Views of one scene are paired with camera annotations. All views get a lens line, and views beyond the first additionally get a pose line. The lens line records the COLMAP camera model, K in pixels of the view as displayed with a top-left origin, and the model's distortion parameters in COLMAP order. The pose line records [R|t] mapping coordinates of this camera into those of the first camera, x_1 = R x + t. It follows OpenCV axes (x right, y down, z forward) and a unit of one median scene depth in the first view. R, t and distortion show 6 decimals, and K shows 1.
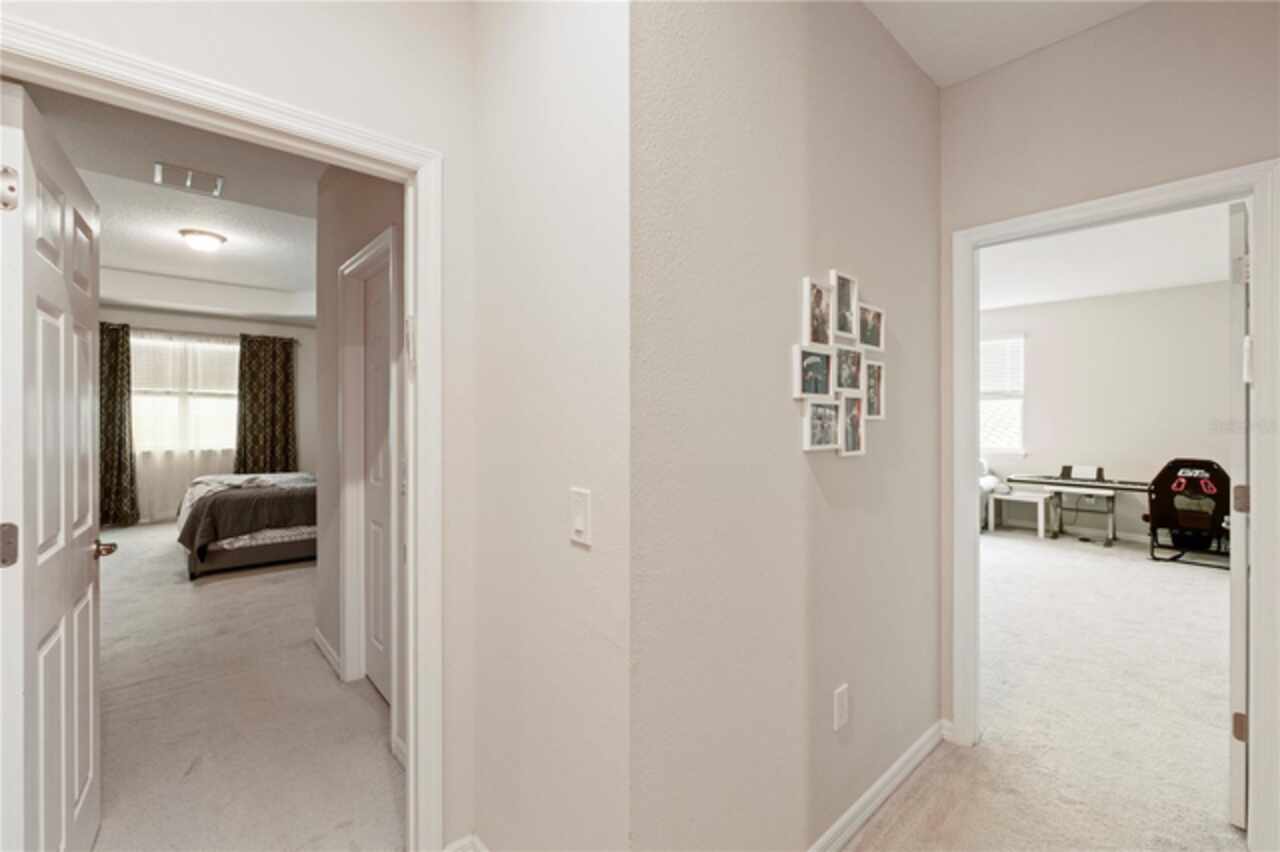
lens RADIAL K [[548.7, 0, 638.6], [0, 548.7, 418.7], [0, 0, 1]] dist [0.000905, 0.001093]
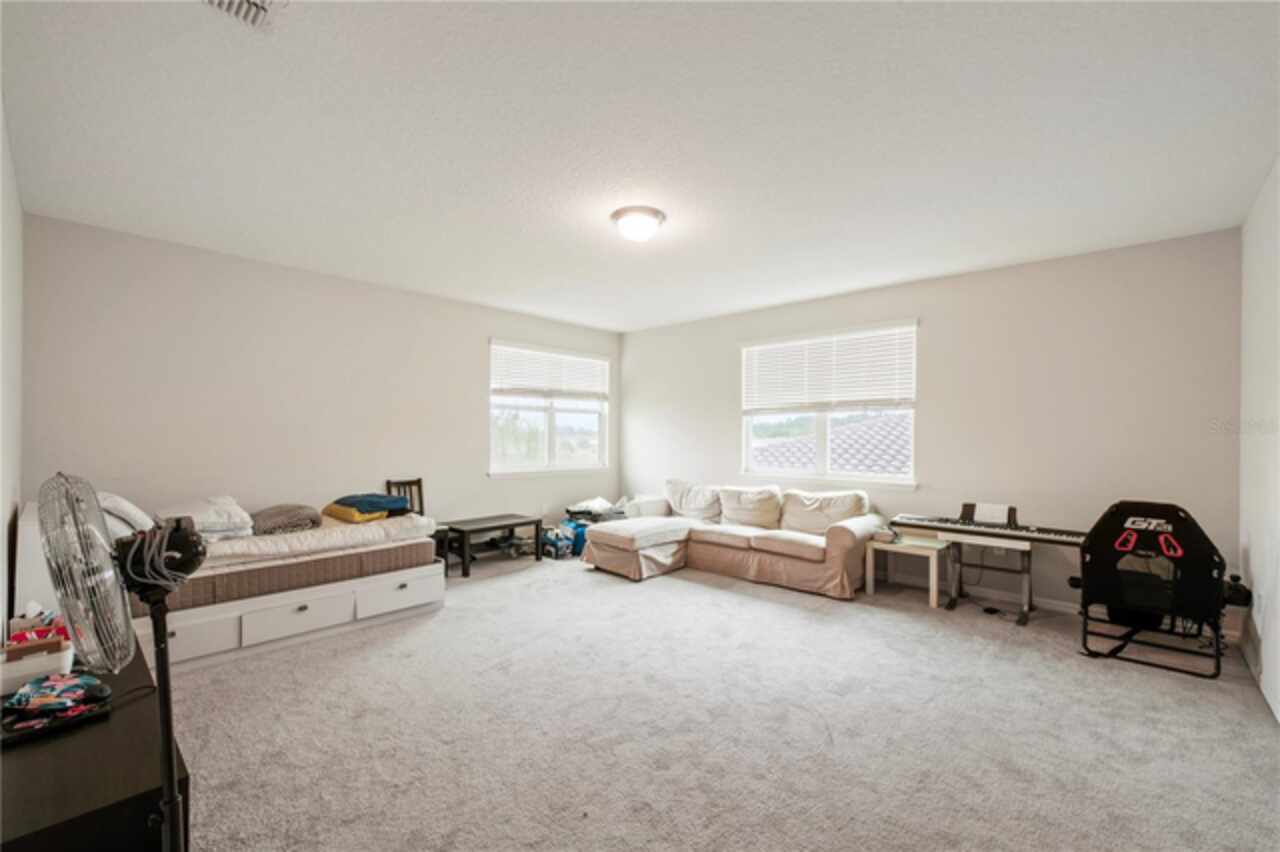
lens RADIAL K [[548.7, 0, 635.1], [0, 548.7, 438.0], [0, 0, 1]] dist [0.000905, 0.001093]
pose [[0.995450, -0.000352, 0.095290, 0.297803], [-0.000466, 0.999963, 0.008565, -0.004558], [-0.095289, -0.008571, 0.995413, 0.353416]]
